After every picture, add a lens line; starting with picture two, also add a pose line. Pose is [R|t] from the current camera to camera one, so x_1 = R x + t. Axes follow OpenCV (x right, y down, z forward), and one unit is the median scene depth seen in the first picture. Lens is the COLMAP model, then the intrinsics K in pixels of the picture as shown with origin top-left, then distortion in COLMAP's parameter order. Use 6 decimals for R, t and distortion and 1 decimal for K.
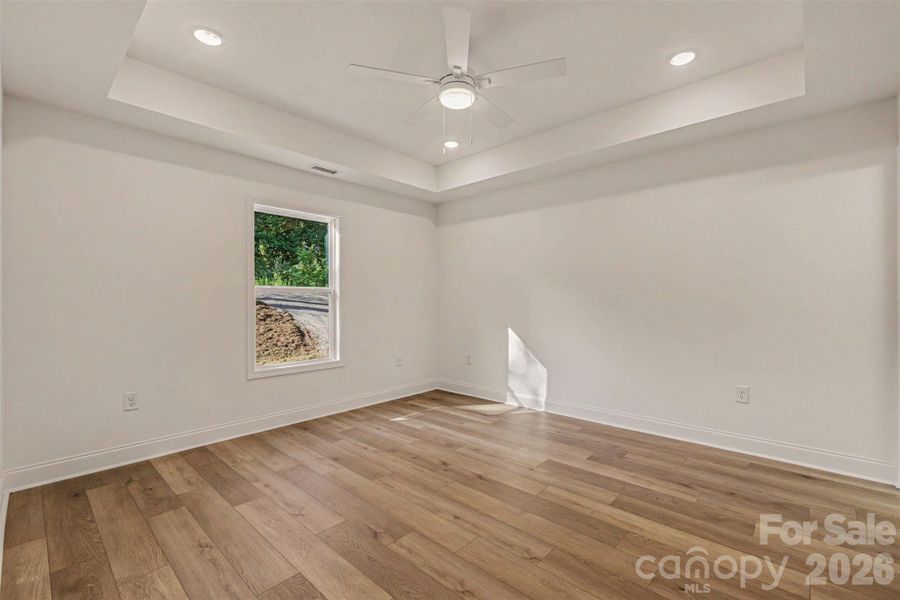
lens RADIAL K [[392.9, 0, 451.2], [0, 392.9, 301.2], [0, 0, 1]] dist [0.002130, 0.001057]
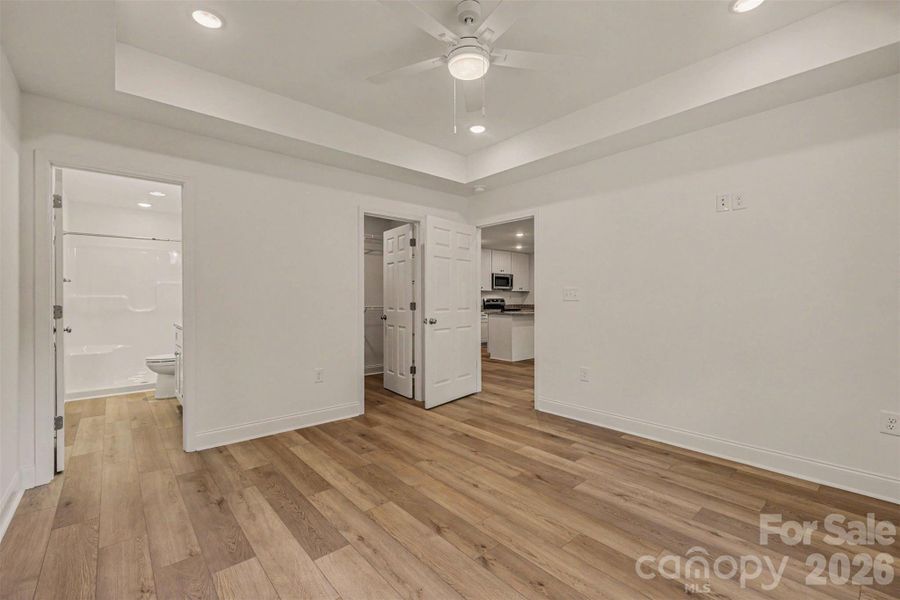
lens RADIAL K [[392.9, 0, 447.7], [0, 392.9, 297.7], [0, 0, 1]] dist [0.002130, 0.001057]
pose [[-0.993150, 0.008750, 0.116519, -0.043720], [0.008378, 0.999958, -0.003678, -0.000131], [-0.116546, -0.002677, -0.993182, 2.090647]]
